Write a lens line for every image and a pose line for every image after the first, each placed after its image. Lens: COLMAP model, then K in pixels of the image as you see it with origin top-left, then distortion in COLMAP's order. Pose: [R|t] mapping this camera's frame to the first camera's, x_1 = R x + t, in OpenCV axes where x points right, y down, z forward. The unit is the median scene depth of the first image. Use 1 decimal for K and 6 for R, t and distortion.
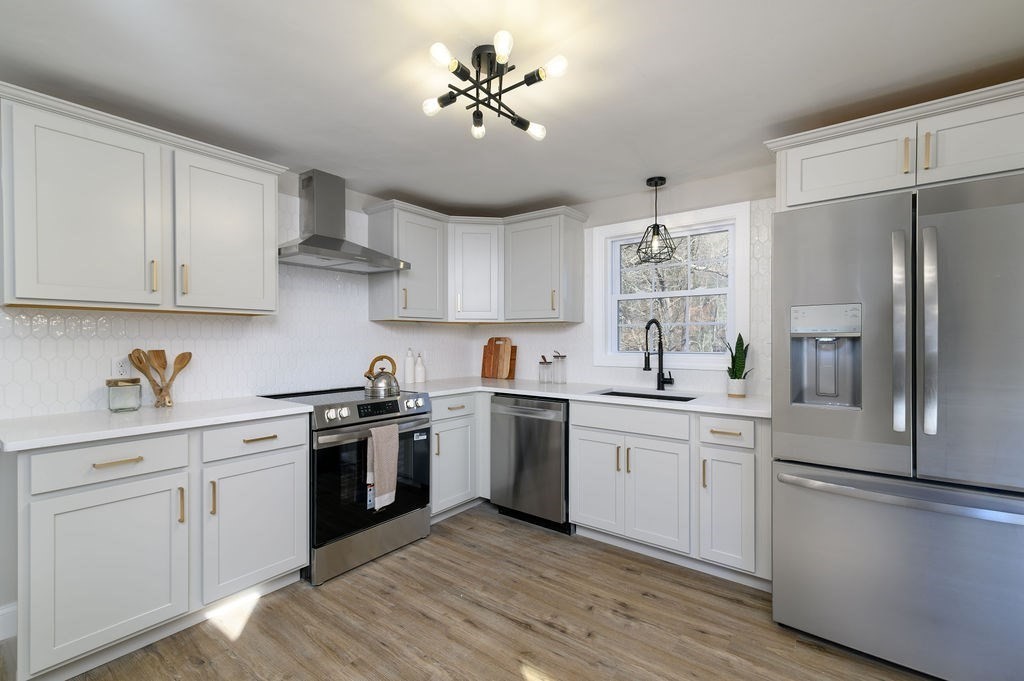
lens RADIAL K [[458.1, 0, 510.2], [0, 458.1, 344.9], [0, 0, 1]] dist [0.012964, -0.000163]
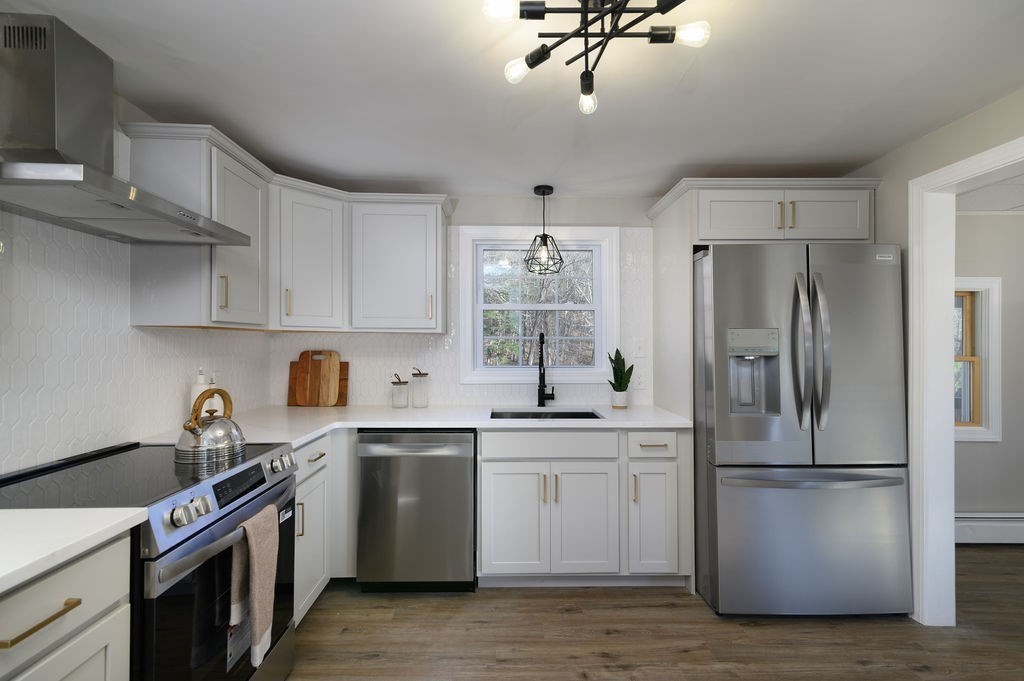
lens RADIAL K [[462.8, 0, 512.9], [0, 462.8, 342.9], [0, 0, 1]] dist [0.017576, -0.000184]
pose [[0.774446, 0.003421, 0.632631, -0.377543], [0.005330, 0.999915, -0.011931, -0.027010], [-0.632617, 0.012612, 0.774362, 0.322422]]
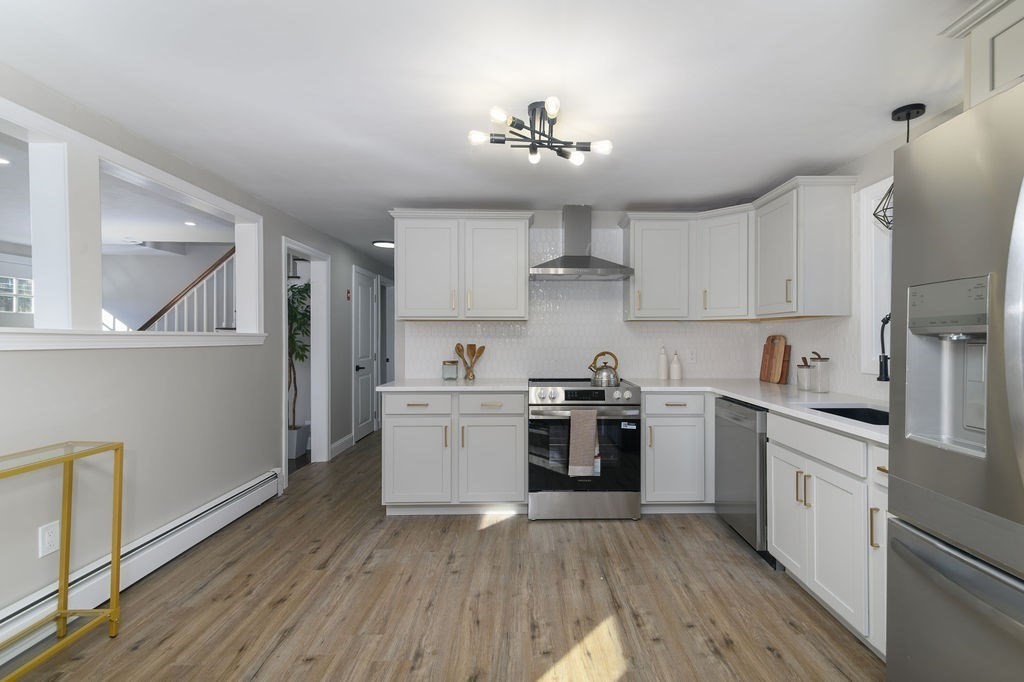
lens RADIAL K [[471.5, 0, 536.2], [0, 471.5, 338.2], [0, 0, 1]] dist [0.001103, 0.000024]
pose [[0.630065, 0.000912, -0.776542, 0.568336], [-0.009484, 0.999934, -0.006520, -0.000950], [0.776485, 0.011473, 0.630031, 0.118380]]
